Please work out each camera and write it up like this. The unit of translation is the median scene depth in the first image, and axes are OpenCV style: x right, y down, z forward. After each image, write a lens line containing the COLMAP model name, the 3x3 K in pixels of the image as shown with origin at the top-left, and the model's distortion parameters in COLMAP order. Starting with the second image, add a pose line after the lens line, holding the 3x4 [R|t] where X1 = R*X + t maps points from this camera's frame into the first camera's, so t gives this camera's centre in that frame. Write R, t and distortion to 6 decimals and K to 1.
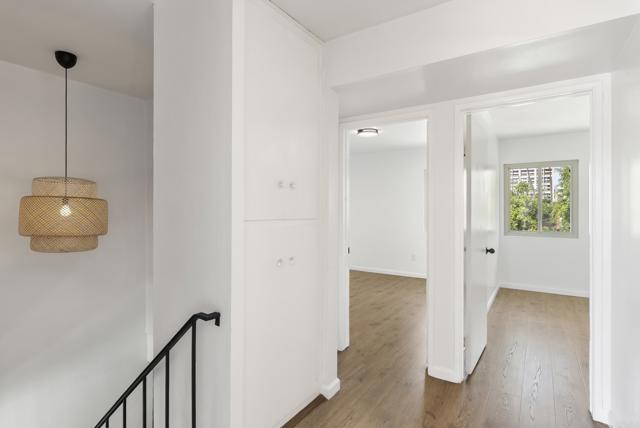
lens RADIAL K [[329.4, 0, 320.4], [0, 329.4, 212.9], [0, 0, 1]] dist [0.002219, 0.000148]
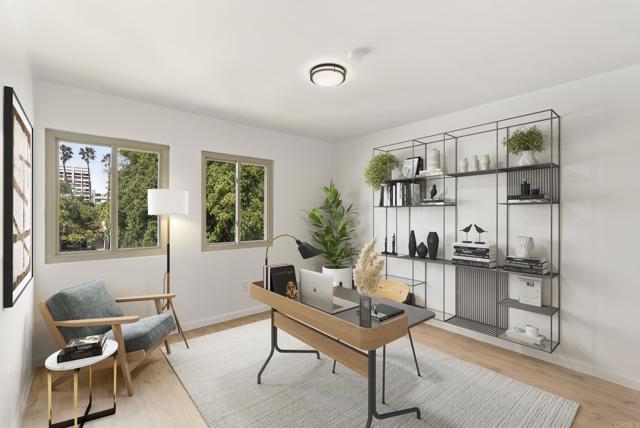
lens RADIAL K [[291.7, 0, 319.2], [0, 291.7, 216.0], [0, 0, 1]] dist [-0.003695, 0.001271]
pose [[0.286035, -0.004770, 0.958207, 0.054794], [0.003052, 0.999987, 0.004067, -0.002200], [-0.958214, 0.001761, 0.286046, 0.103594]]
